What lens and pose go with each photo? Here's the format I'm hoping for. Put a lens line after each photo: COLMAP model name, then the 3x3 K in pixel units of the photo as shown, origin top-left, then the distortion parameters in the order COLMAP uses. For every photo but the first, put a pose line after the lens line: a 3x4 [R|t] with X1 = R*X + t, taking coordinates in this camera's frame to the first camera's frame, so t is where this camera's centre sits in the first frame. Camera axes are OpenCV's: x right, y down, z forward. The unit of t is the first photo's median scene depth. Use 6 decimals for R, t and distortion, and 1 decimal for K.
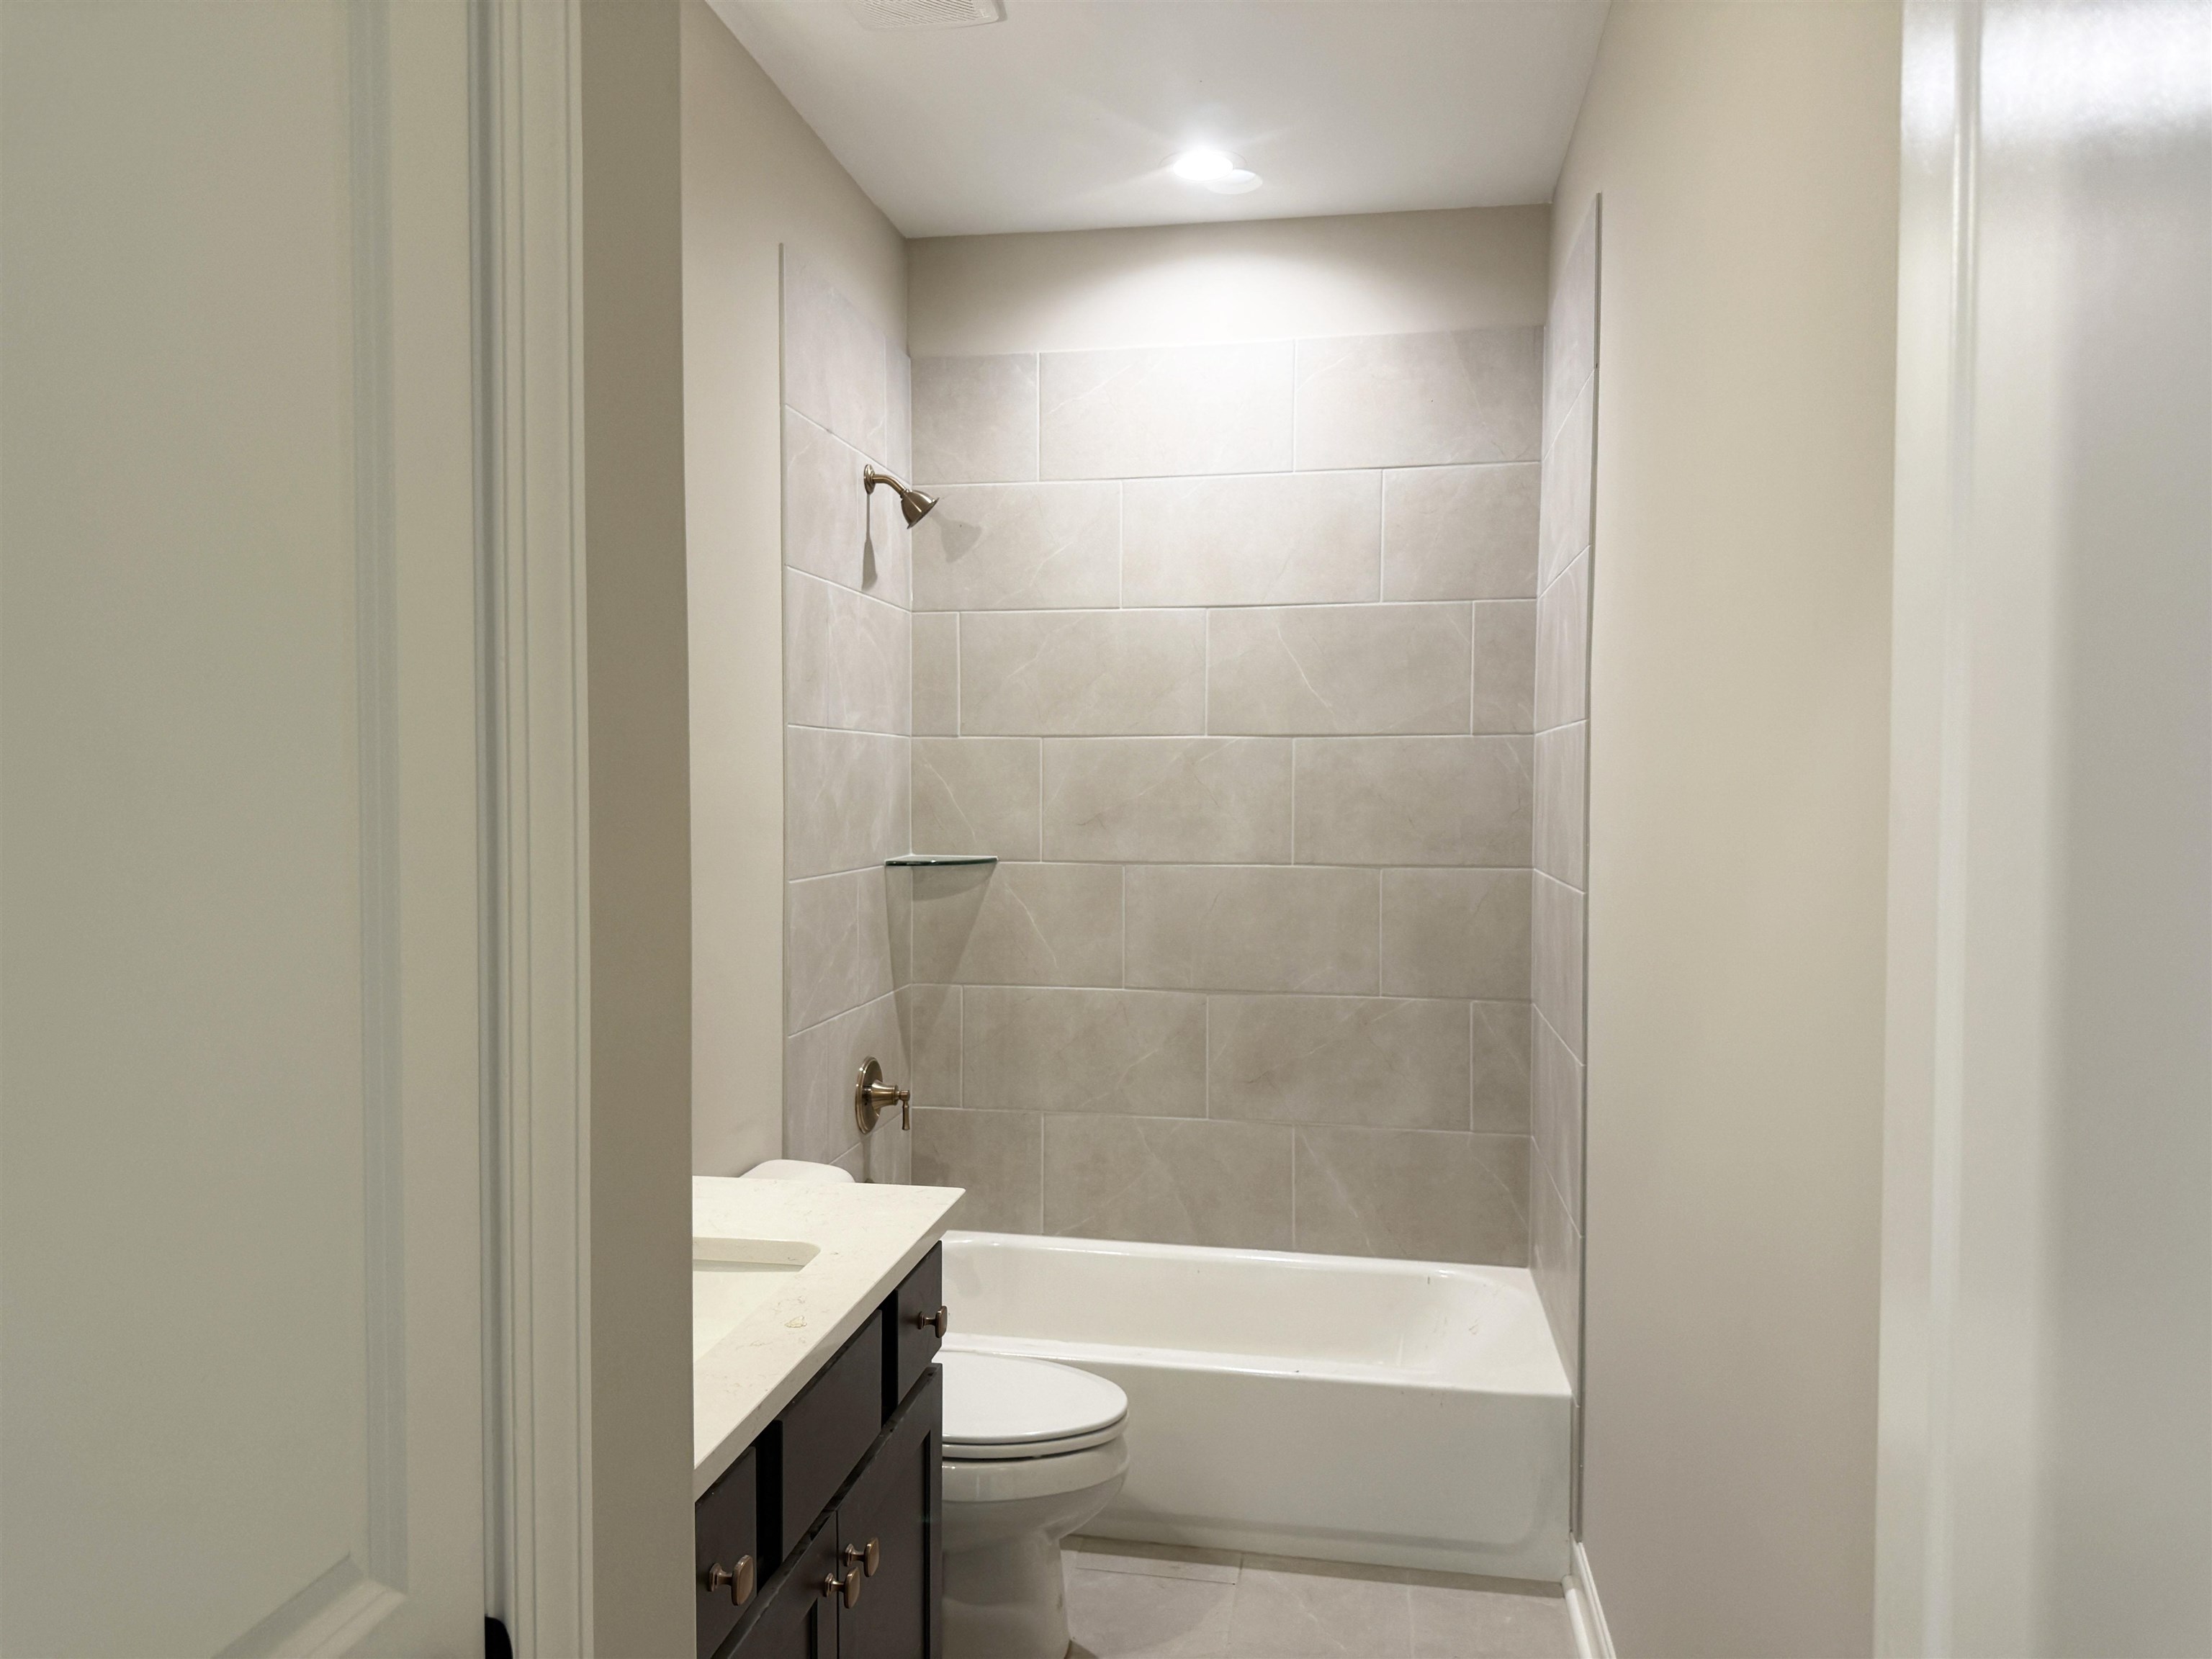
lens RADIAL K [[1560.9, 0, 1104.7], [0, 1560.9, 817.2], [0, 0, 1]] dist [0.050997, -0.075208]
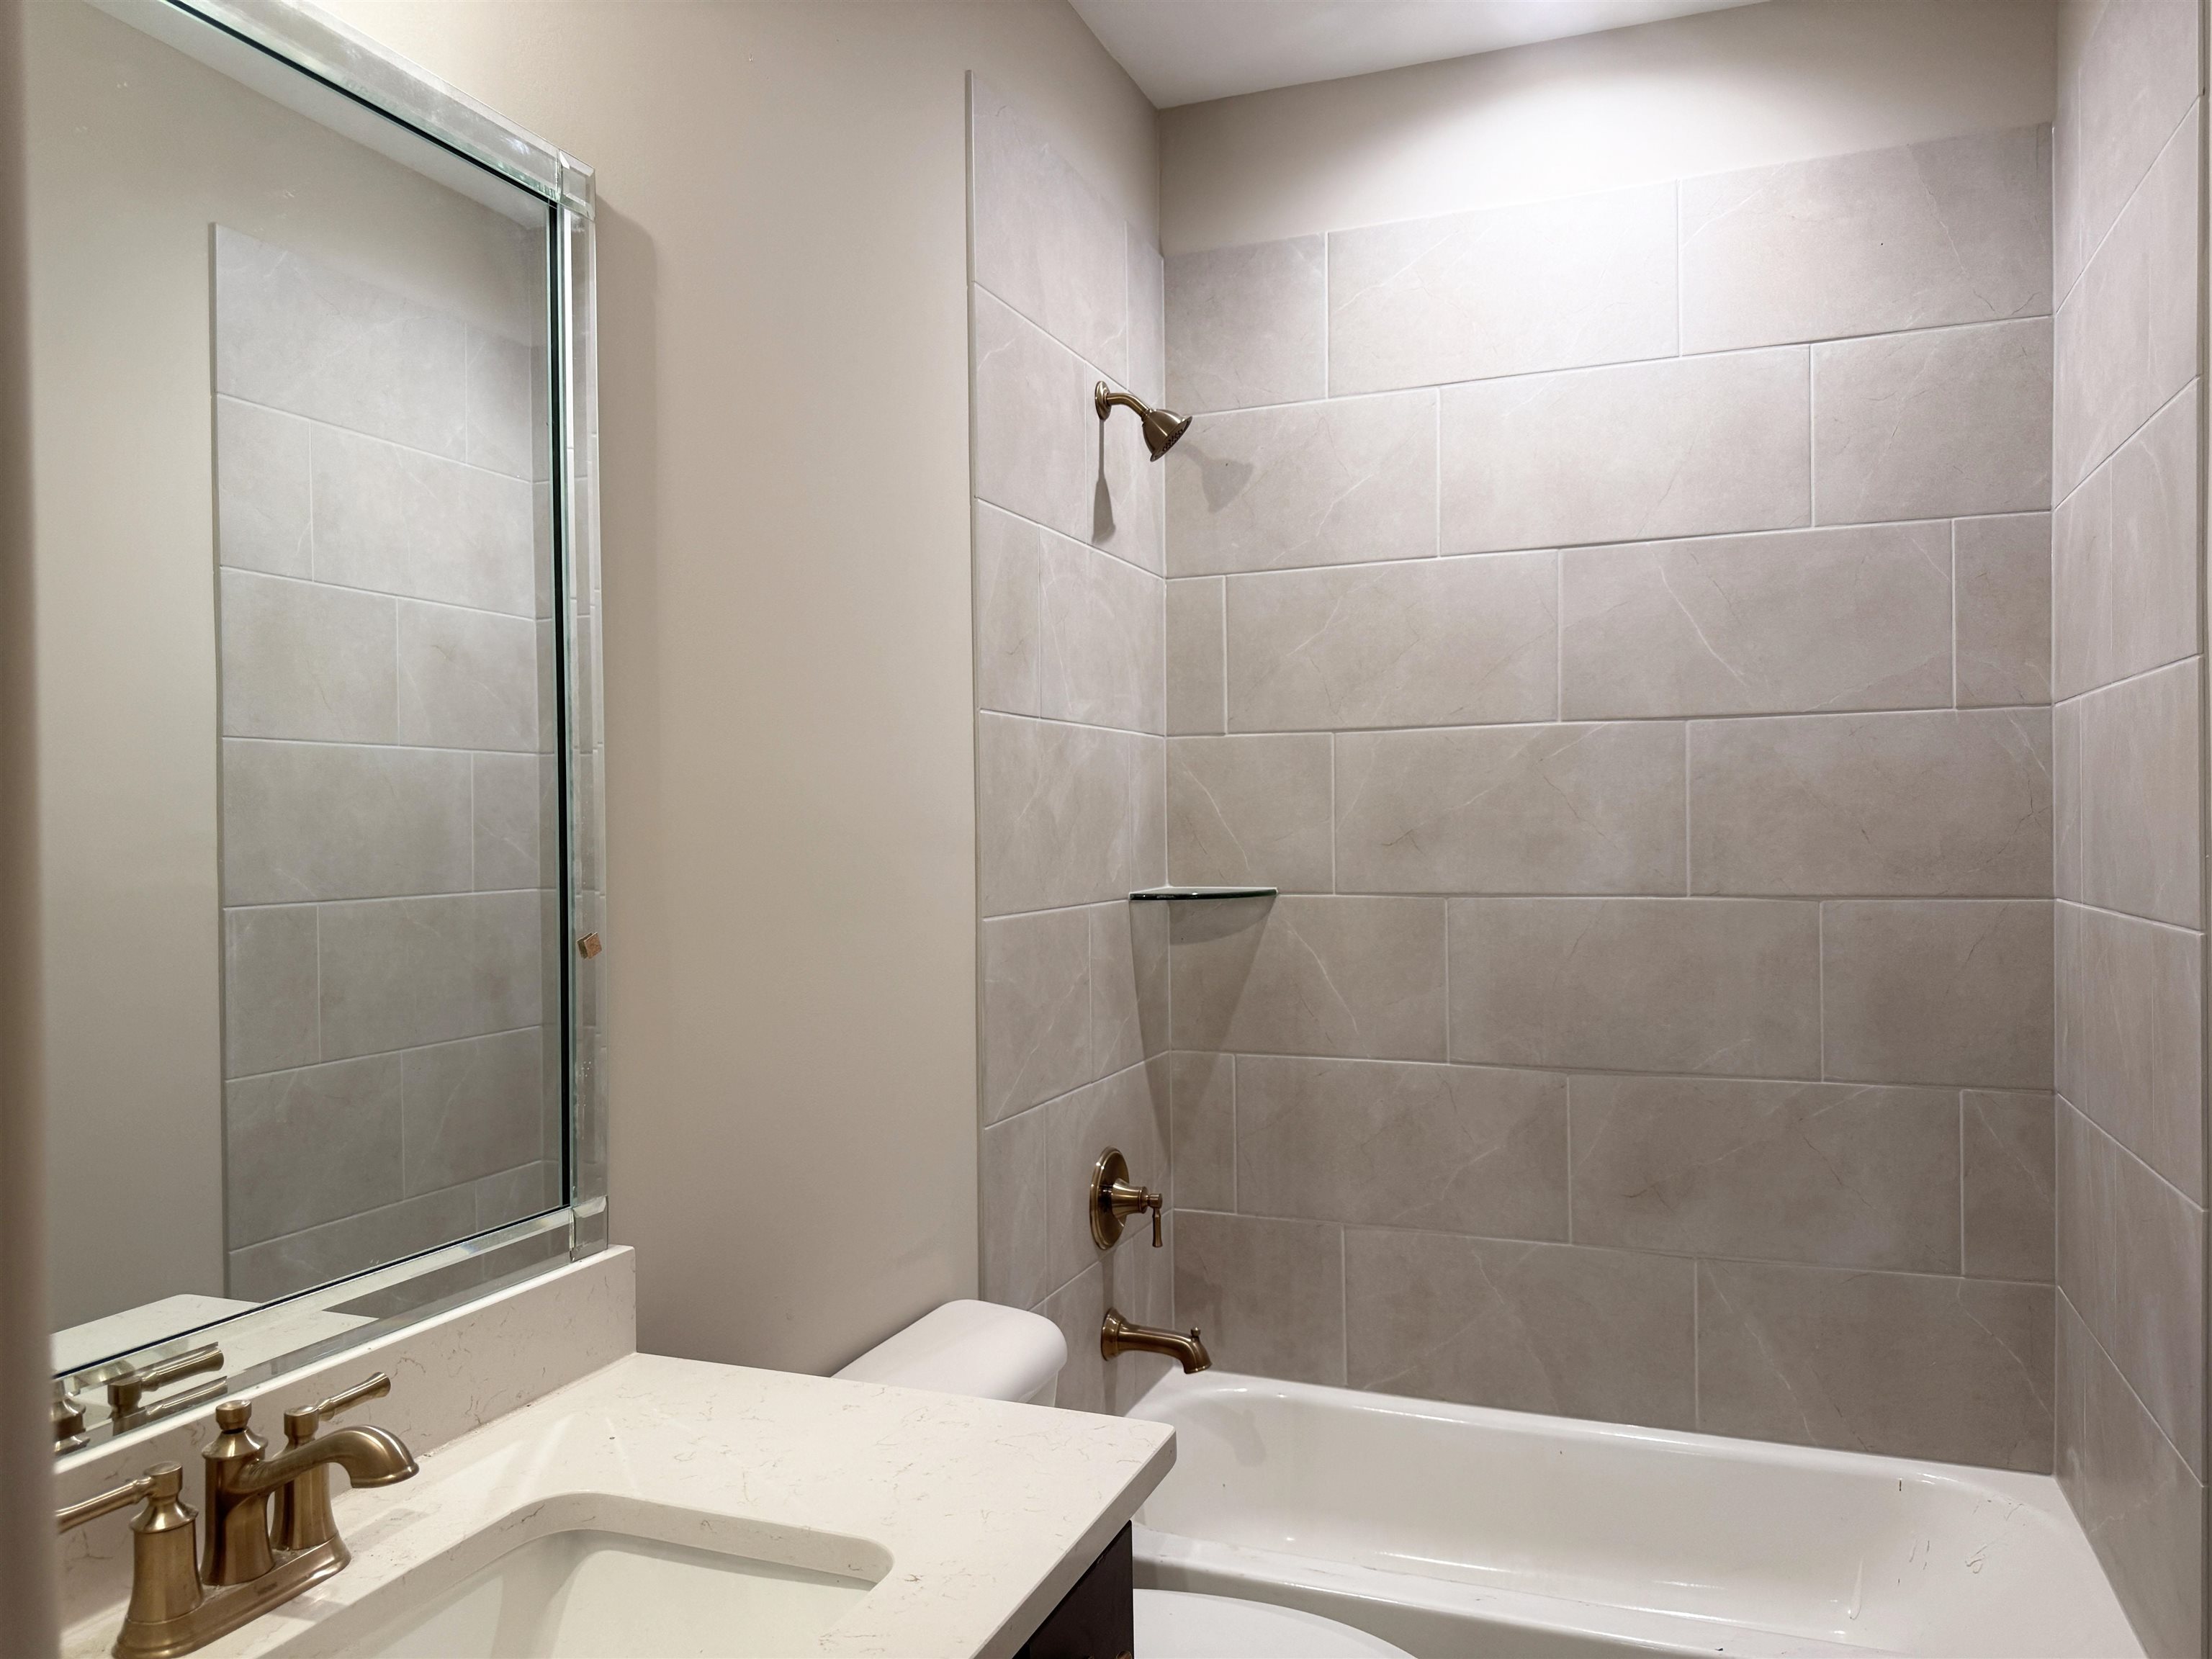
lens RADIAL K [[1560.9, 0, 1101.7], [0, 1560.9, 840.5], [0, 0, 1]] dist [0.050997, -0.075208]
pose [[0.977441, -0.013805, -0.210757, 0.008877], [0.011187, 0.999845, -0.013606, 0.011552], [0.210912, 0.010941, 0.977444, 0.232474]]
